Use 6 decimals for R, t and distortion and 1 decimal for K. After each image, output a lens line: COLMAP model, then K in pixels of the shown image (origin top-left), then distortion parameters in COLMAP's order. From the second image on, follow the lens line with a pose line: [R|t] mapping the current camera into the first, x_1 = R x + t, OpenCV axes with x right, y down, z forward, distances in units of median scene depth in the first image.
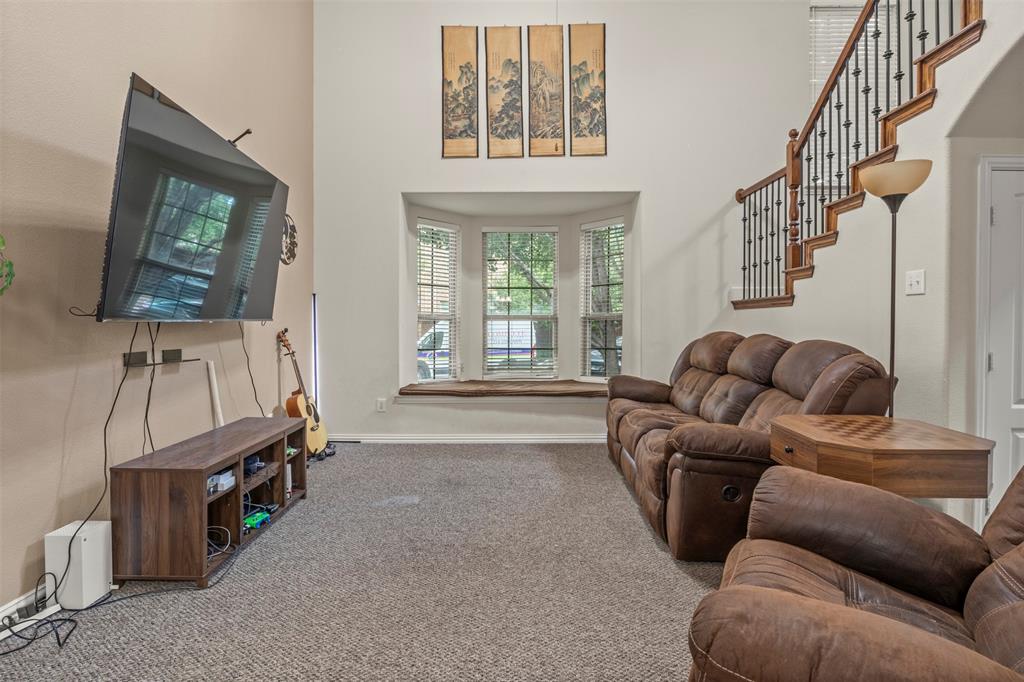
lens RADIAL K [[511.3, 0, 498.0], [0, 511.3, 326.9], [0, 0, 1]] dist [-0.002378, 0.000482]
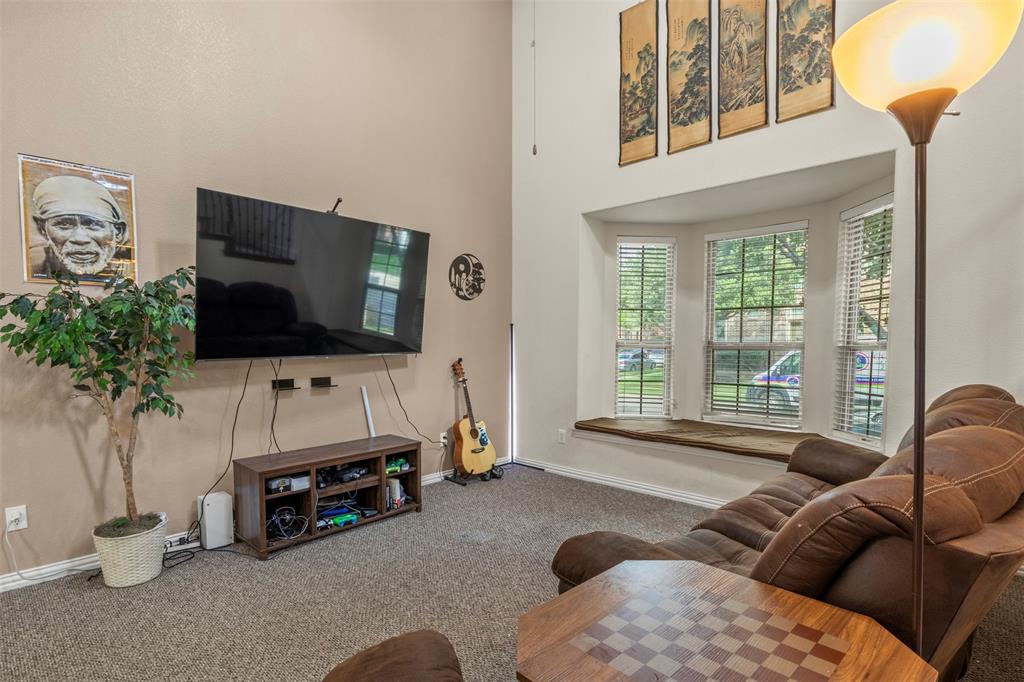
lens RADIAL K [[511.3, 0, 497.6], [0, 511.3, 363.2], [0, 0, 1]] dist [-0.002378, 0.000482]
pose [[0.733740, 0.030507, -0.678745, 0.349006], [-0.003221, 0.999136, 0.041424, -0.028041], [0.679423, -0.028208, 0.733204, 0.204081]]
